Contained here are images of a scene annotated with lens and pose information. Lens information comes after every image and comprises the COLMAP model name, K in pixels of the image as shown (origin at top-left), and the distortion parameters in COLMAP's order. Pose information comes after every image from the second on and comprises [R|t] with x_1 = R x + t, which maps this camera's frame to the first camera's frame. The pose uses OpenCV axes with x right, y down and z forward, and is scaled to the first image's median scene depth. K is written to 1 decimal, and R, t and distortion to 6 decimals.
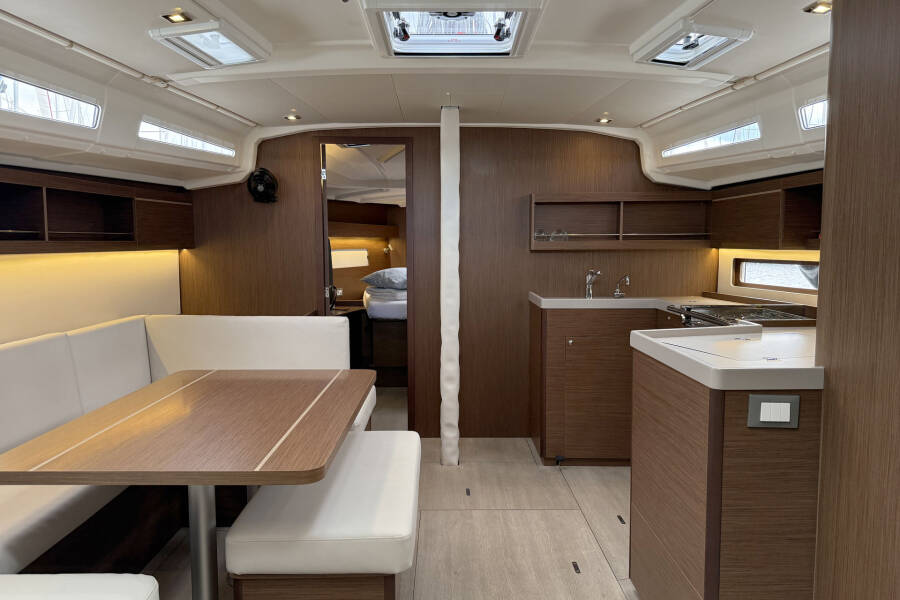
lens RADIAL K [[621.3, 0, 450.6], [0, 621.3, 307.3], [0, 0, 1]] dist [0.031475, -0.027682]
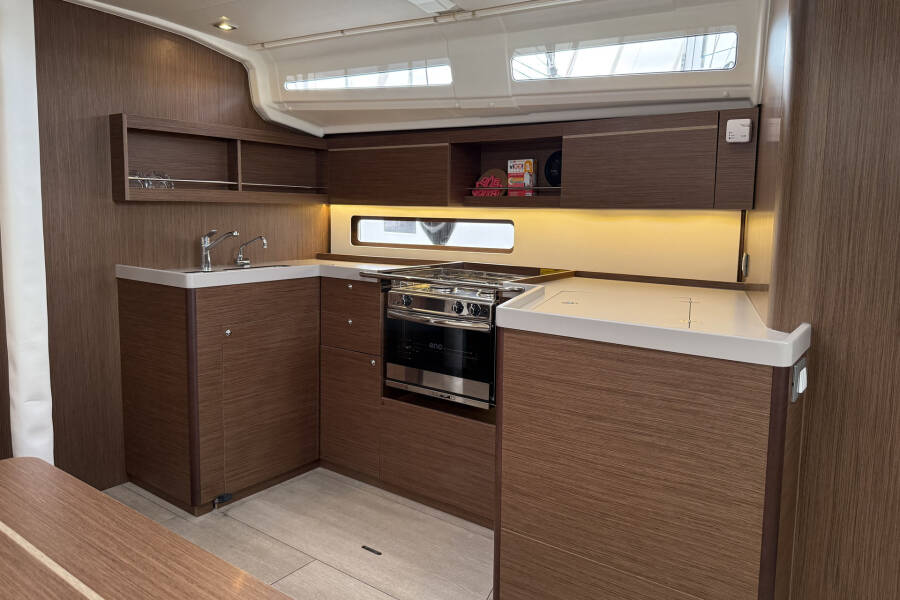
lens RADIAL K [[621.3, 0, 443.0], [0, 621.3, 285.9], [0, 0, 1]] dist [0.031475, -0.027682]
pose [[0.610929, -0.084981, 0.787111, -0.191061], [0.059772, 0.996336, 0.061178, -0.023139], [-0.789426, 0.009672, 0.613770, 0.333565]]
